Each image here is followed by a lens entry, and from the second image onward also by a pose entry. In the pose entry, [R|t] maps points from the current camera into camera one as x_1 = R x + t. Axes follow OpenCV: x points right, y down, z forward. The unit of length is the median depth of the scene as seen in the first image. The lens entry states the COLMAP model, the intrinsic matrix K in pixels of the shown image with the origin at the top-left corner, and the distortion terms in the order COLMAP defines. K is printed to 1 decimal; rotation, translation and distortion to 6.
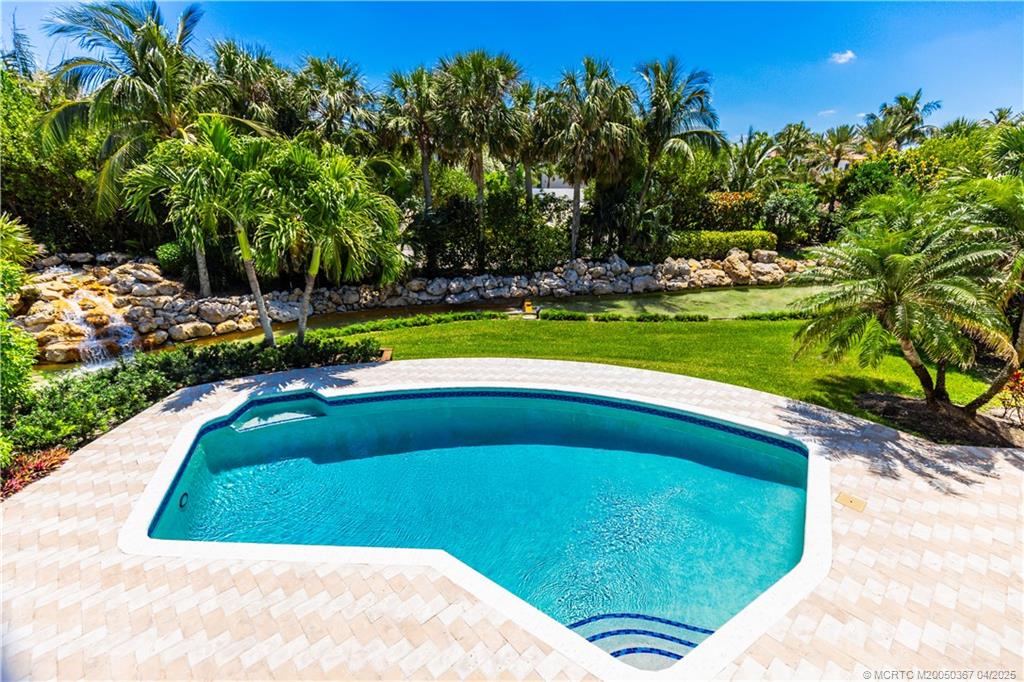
lens RADIAL K [[455.7, 0, 516.4], [0, 455.7, 340.6], [0, 0, 1]] dist [-0.001632, 0.000144]
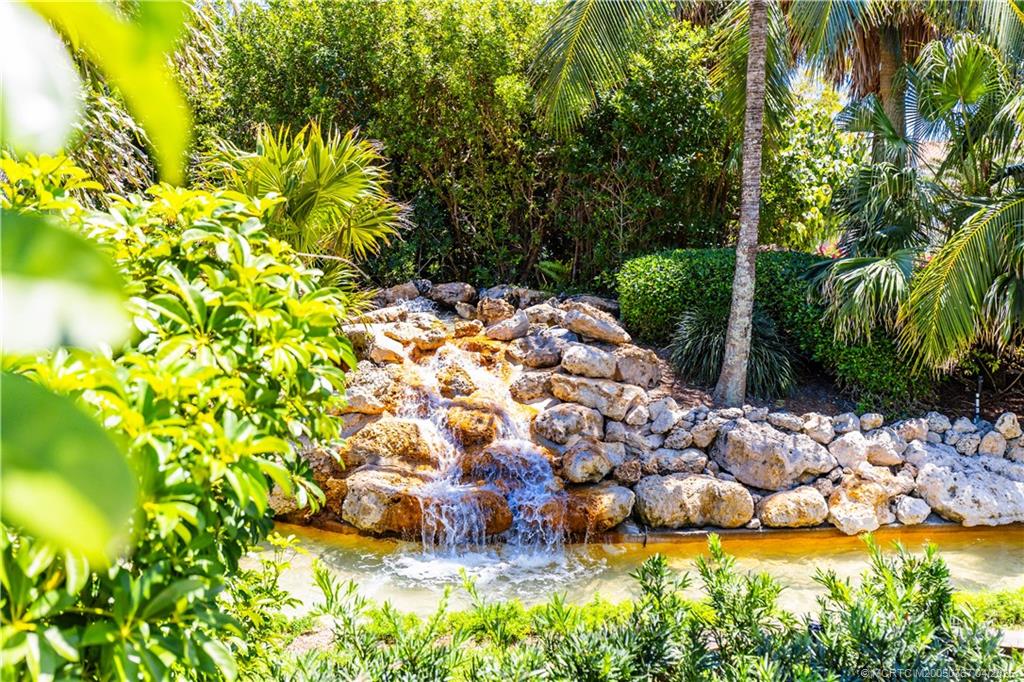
lens RADIAL K [[979.2, 0, 511.5], [0, 979.2, 348.6], [0, 0, 1]] dist [-0.001322, 0.000000]
pose [[0.791259, 0.058261, -0.608700, -0.391240], [-0.208440, 0.961530, -0.178923, 0.020393], [0.574859, 0.268452, 0.772963, 0.374989]]
